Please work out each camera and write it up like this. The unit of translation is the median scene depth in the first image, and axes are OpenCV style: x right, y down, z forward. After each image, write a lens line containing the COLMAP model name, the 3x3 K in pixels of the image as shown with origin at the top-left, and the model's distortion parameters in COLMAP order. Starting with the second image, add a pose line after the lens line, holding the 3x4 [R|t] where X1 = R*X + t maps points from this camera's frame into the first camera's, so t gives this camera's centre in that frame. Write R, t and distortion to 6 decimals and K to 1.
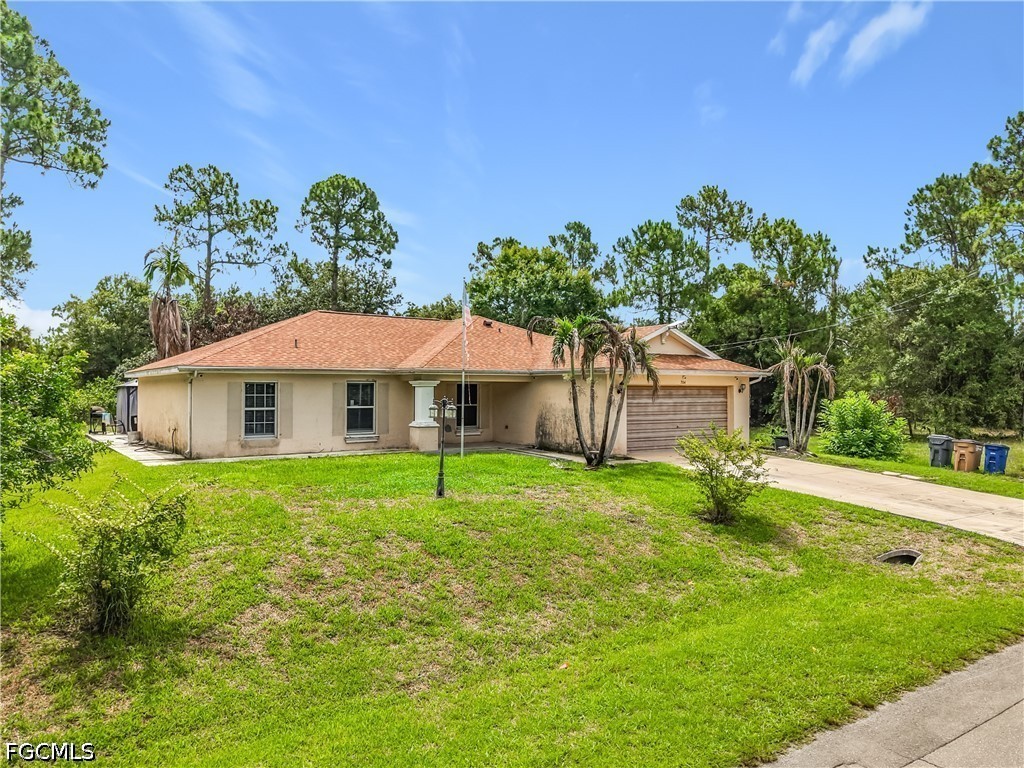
lens RADIAL K [[722.2, 0, 452.8], [0, 722.2, 405.8], [0, 0, 1]] dist [0.004406, 0.000494]
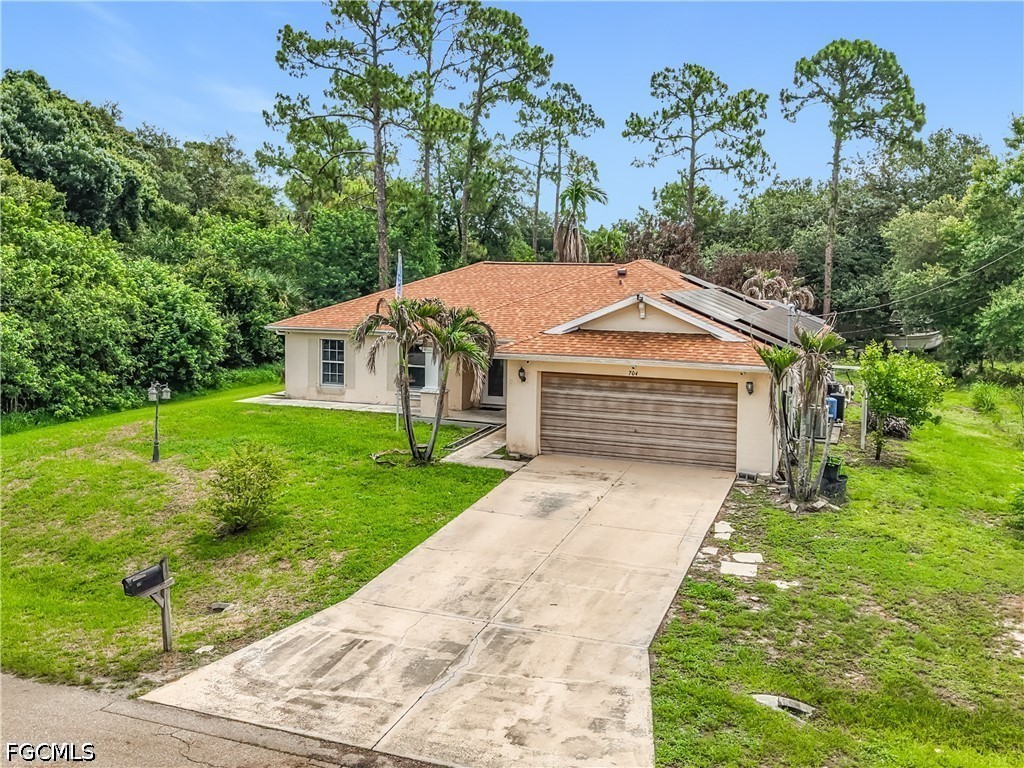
lens RADIAL K [[858.4, 0, 512.0], [0, 858.4, 384.0], [0, 0, 1]] dist [0.000259, 0.000438]
pose [[0.607764, 0.108526, -0.786667, 0.958986], [-0.027896, 0.992924, 0.115428, -0.122406], [0.793628, -0.048208, 0.606491, 0.368618]]
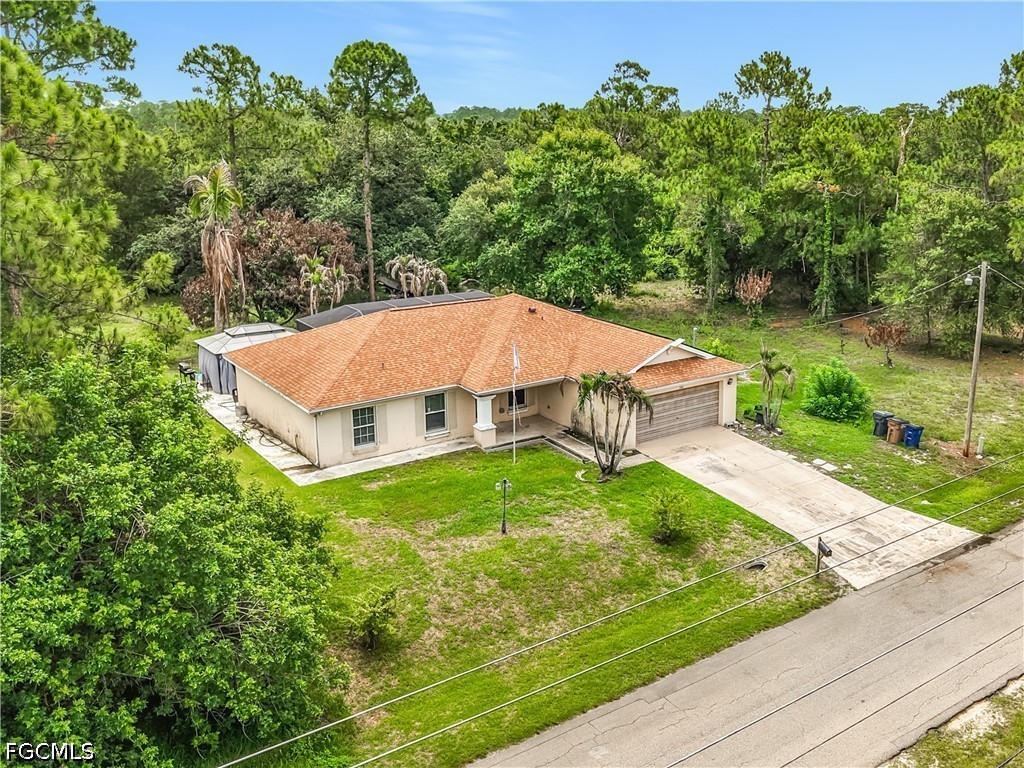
lens RADIAL K [[966.8, 0, 512.0], [0, 966.8, 384.0], [0, 0, 1]] dist [-0.003175, 0.215475]
pose [[0.999456, -0.029844, 0.014030, -0.012106], [0.025519, 0.969393, 0.244182, -0.483196], [-0.020888, -0.243692, 0.969628, -0.707341]]
